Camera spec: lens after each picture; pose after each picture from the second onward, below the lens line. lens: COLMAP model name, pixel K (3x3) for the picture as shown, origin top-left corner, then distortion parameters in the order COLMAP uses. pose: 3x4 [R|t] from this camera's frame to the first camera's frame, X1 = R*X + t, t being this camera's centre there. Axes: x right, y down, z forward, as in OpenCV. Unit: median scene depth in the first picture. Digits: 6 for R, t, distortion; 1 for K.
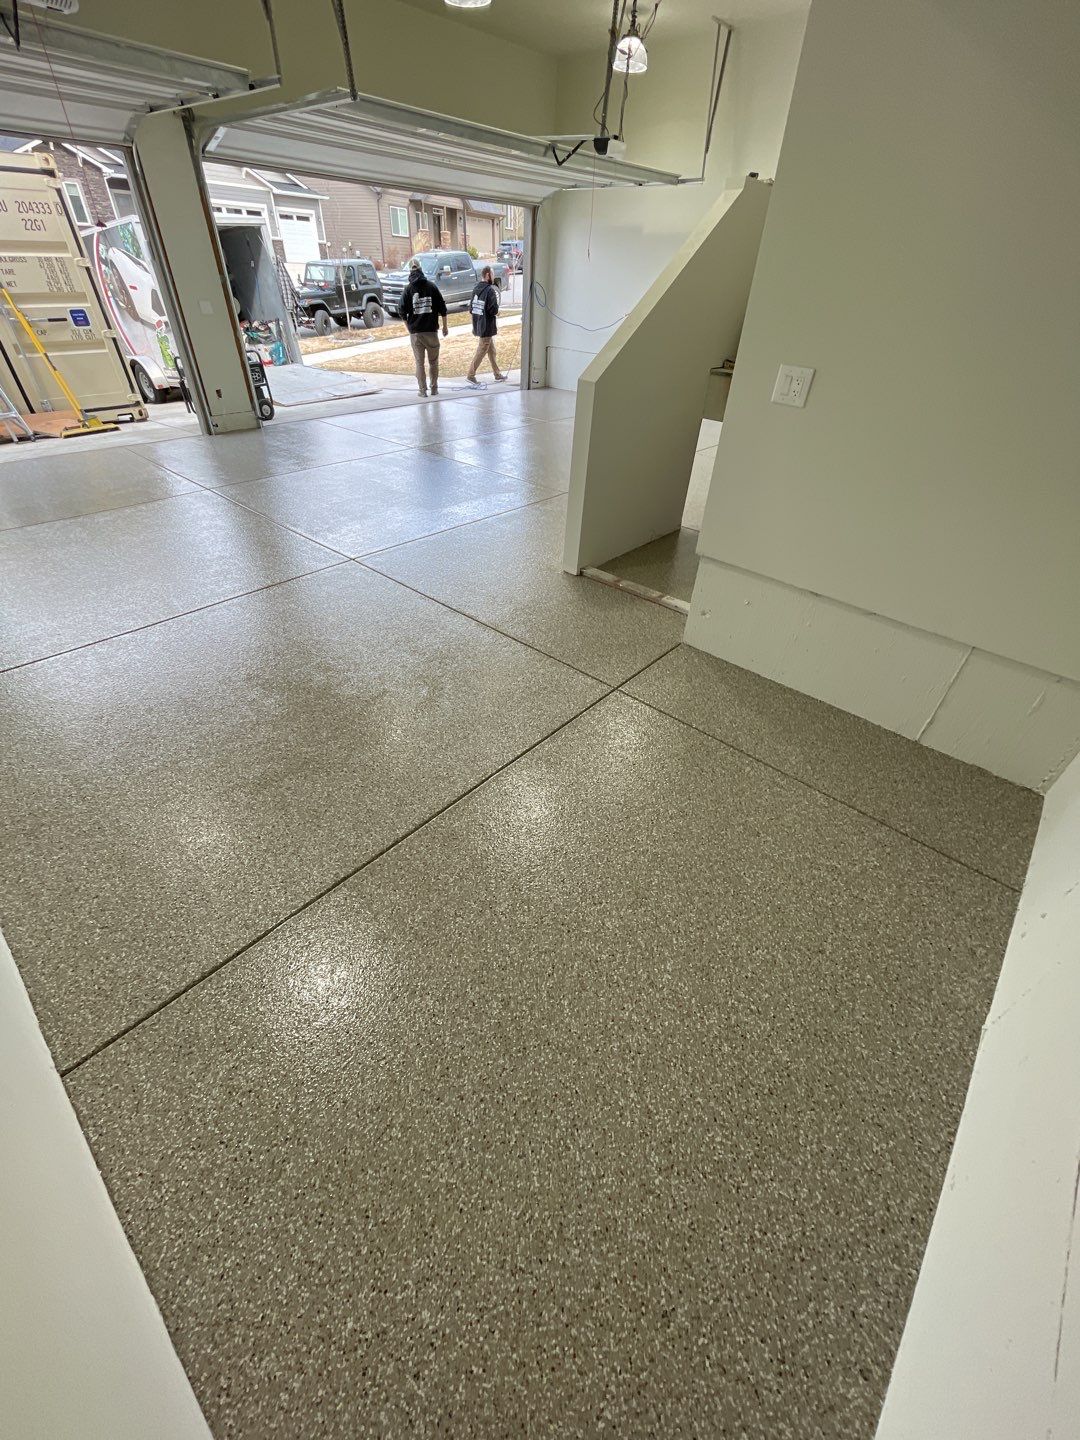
lens RADIAL K [[571.9, 0, 536.2], [0, 571.9, 720.1], [0, 0, 1]] dist [-0.000487, -0.001616]
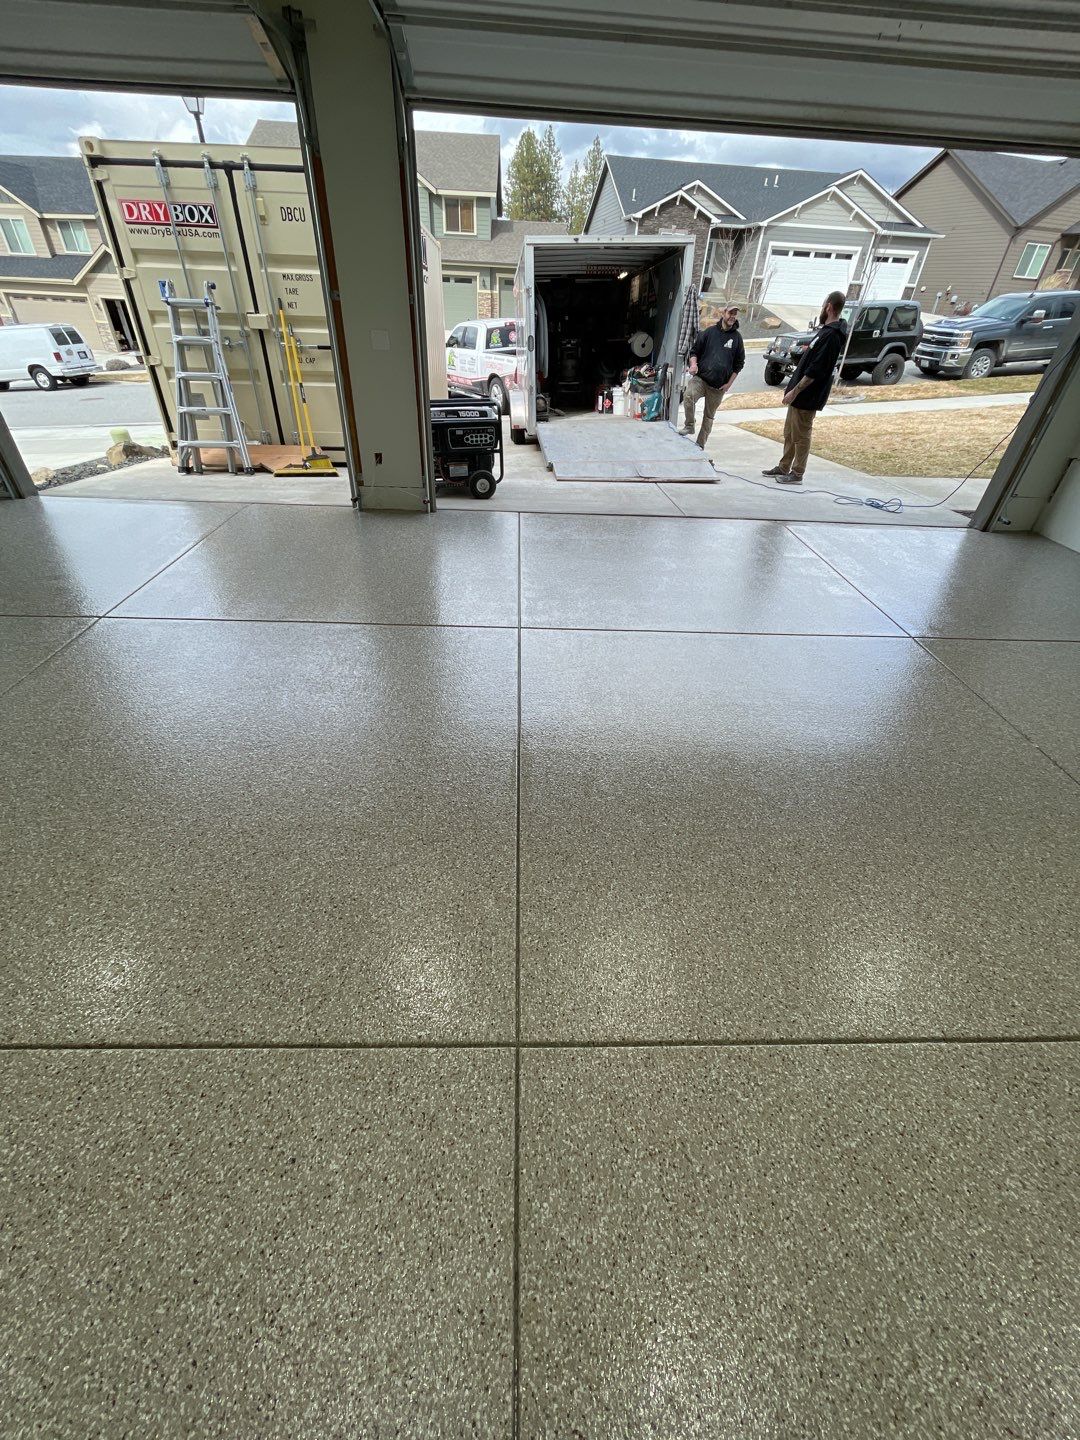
lens RADIAL K [[571.9, 0, 538.7], [0, 571.9, 720.7], [0, 0, 1]] dist [-0.000487, -0.001616]
pose [[0.693460, 0.427152, -0.580218, 0.112111], [-0.457780, 0.883080, 0.102992, -0.430592], [0.556373, 0.194191, 0.807923, 0.580178]]
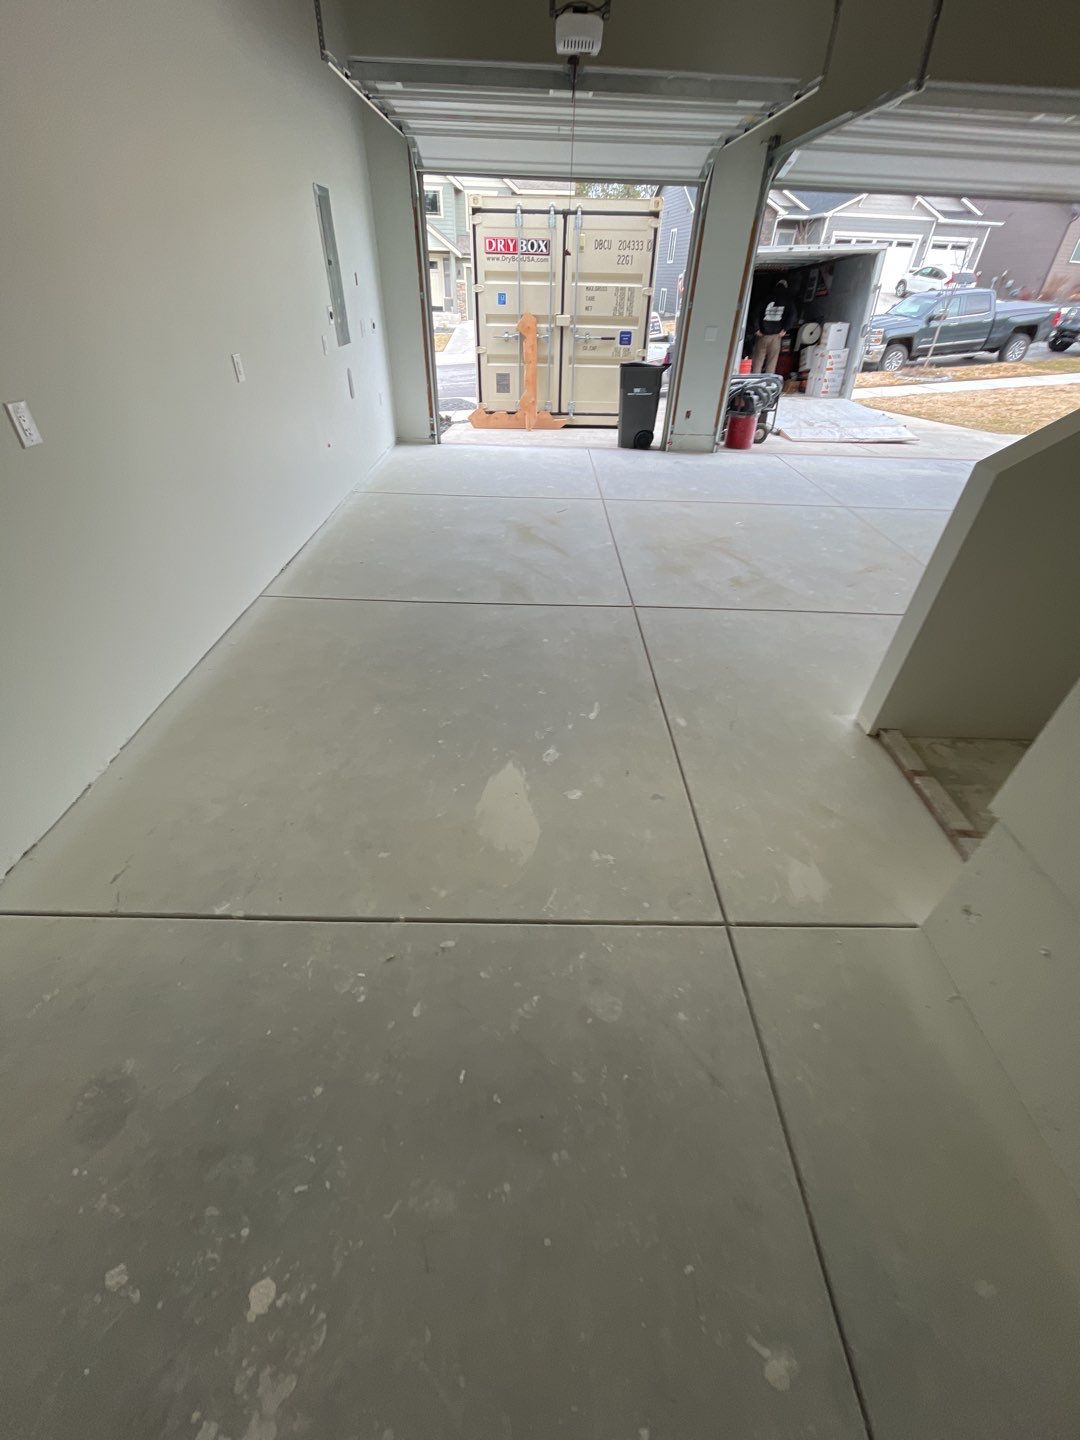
lens RADIAL K [[571.9, 0, 541.7], [0, 571.9, 717.9], [0, 0, 1]] dist [-0.000487, -0.001616]
pose [[0.671369, 0.437952, -0.597881, 0.113673], [-0.460223, 0.878693, 0.126857, -0.098475], [0.580911, 0.189991, 0.791483, 0.132381]]
